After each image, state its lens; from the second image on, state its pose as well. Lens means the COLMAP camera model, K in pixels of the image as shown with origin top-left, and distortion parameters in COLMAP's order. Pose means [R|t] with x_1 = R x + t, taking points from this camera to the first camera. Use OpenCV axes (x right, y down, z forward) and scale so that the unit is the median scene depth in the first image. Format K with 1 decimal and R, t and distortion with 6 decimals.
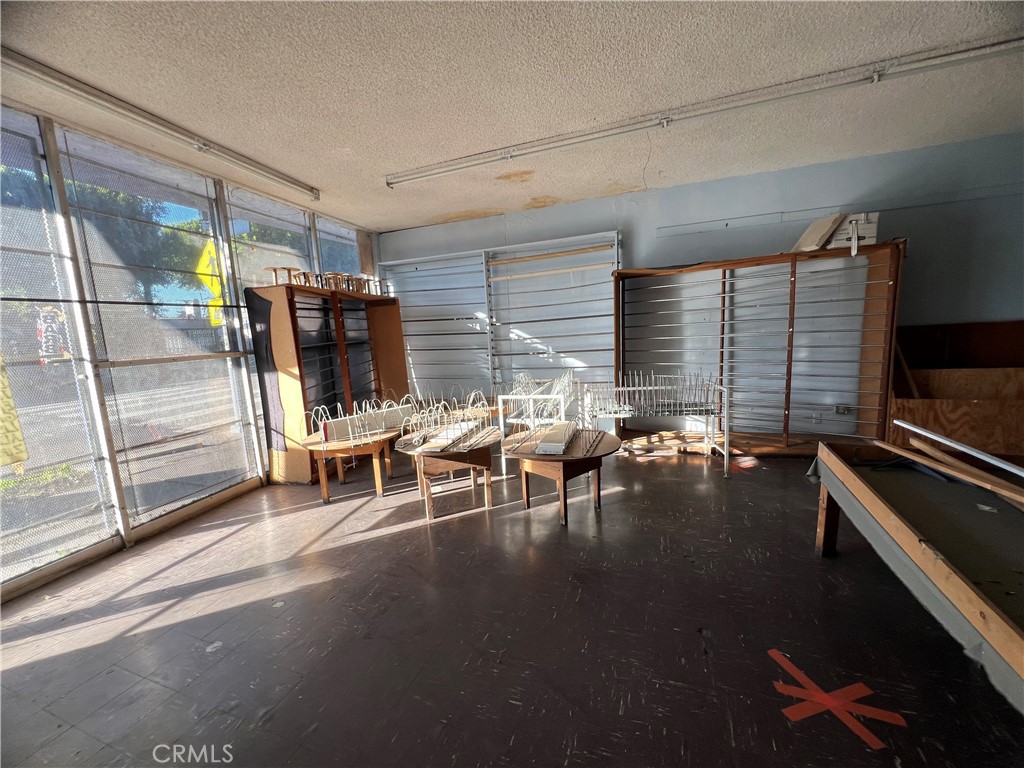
lens RADIAL K [[405.3, 0, 508.5], [0, 405.3, 380.6], [0, 0, 1]] dist [0.011735, 0.000111]
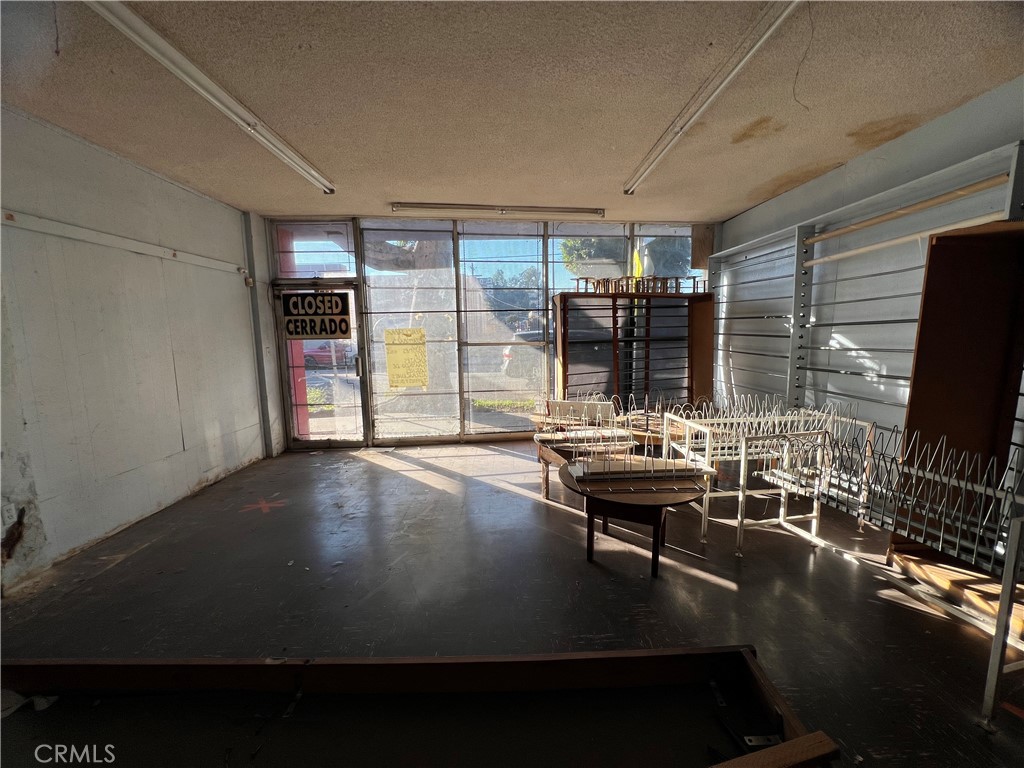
lens RADIAL K [[405.3, 0, 515.3], [0, 405.3, 379.8], [0, 0, 1]] dist [0.011735, 0.000111]
pose [[0.404055, 0.153814, -0.901710, 0.465593], [-0.125046, 0.985795, 0.112124, -0.066682], [0.906147, 0.067451, 0.417549, 0.257327]]
